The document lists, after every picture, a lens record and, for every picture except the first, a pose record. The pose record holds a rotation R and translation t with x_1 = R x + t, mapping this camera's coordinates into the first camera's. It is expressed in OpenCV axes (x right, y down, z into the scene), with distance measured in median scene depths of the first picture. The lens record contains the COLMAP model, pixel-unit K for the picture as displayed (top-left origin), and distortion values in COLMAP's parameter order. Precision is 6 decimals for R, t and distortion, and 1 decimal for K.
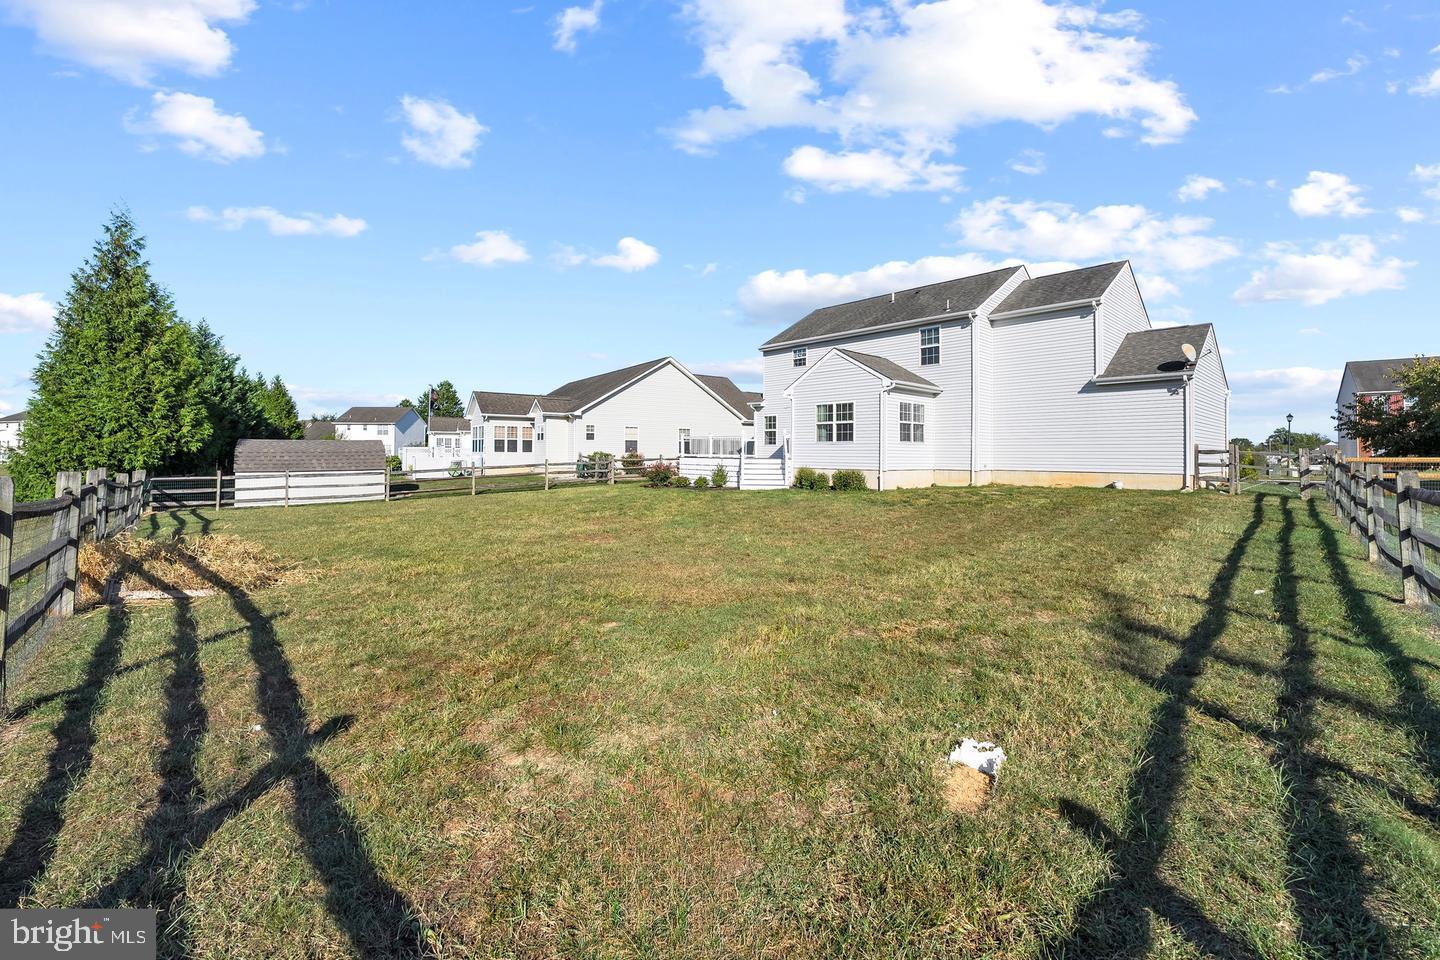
lens RADIAL K [[582.7, 0, 719.0], [0, 582.7, 469.8], [0, 0, 1]] dist [-0.029900, 0.005607]
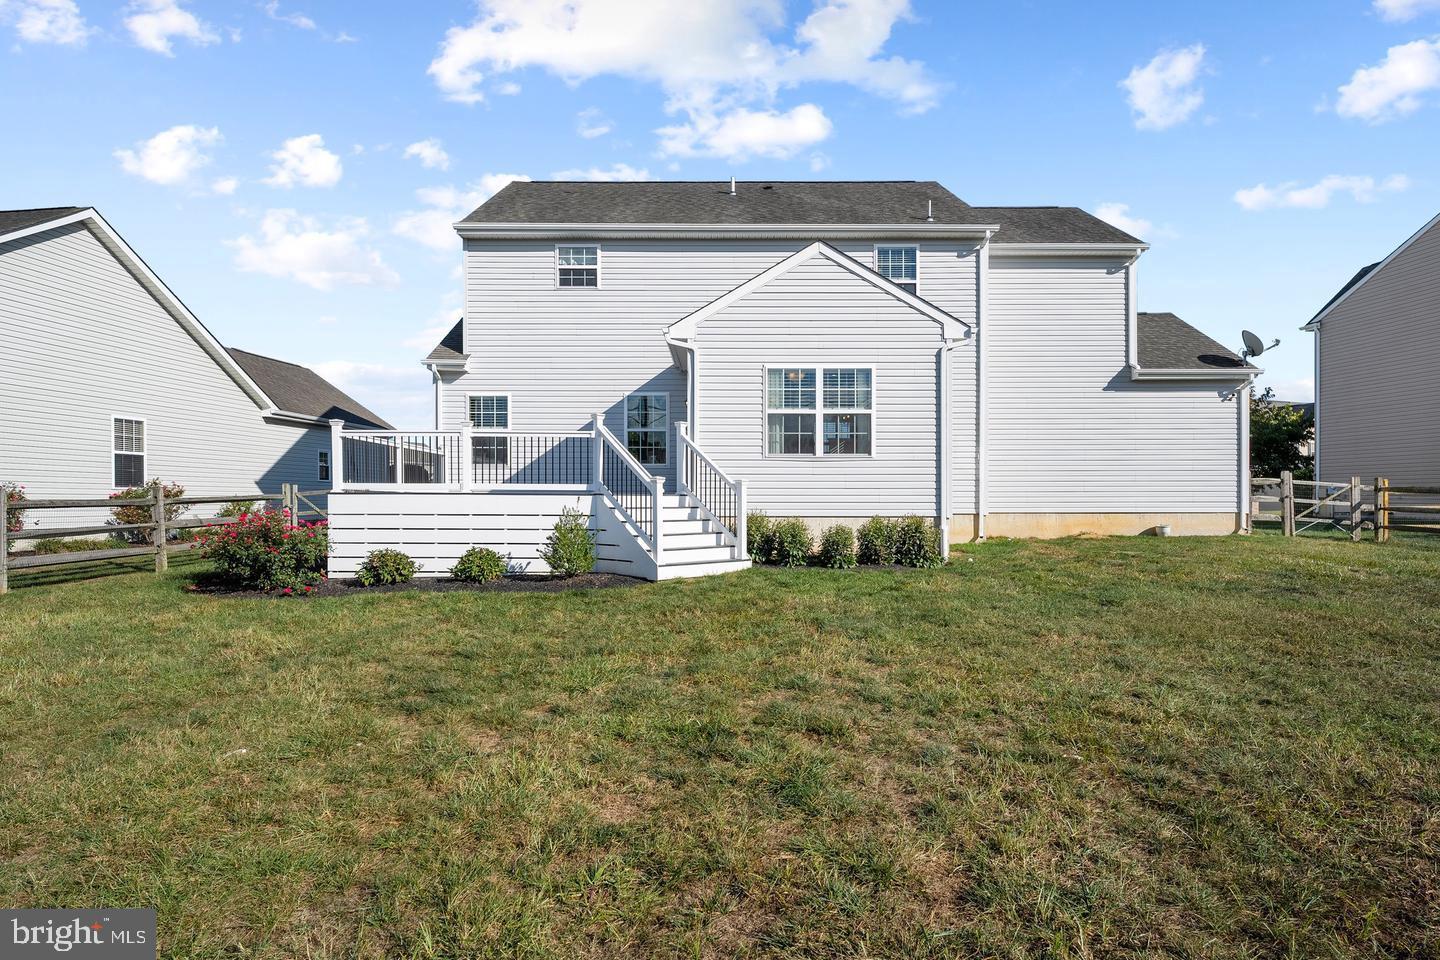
lens RADIAL K [[819.6, 0, 711.5], [0, 819.6, 505.4], [0, 0, 1]] dist [-0.000898, -0.000648]
pose [[0.674495, -0.010274, 0.738208, -0.315216], [0.023897, 0.999683, -0.007922, -0.007076], [-0.737893, 0.022984, 0.674527, 0.644826]]
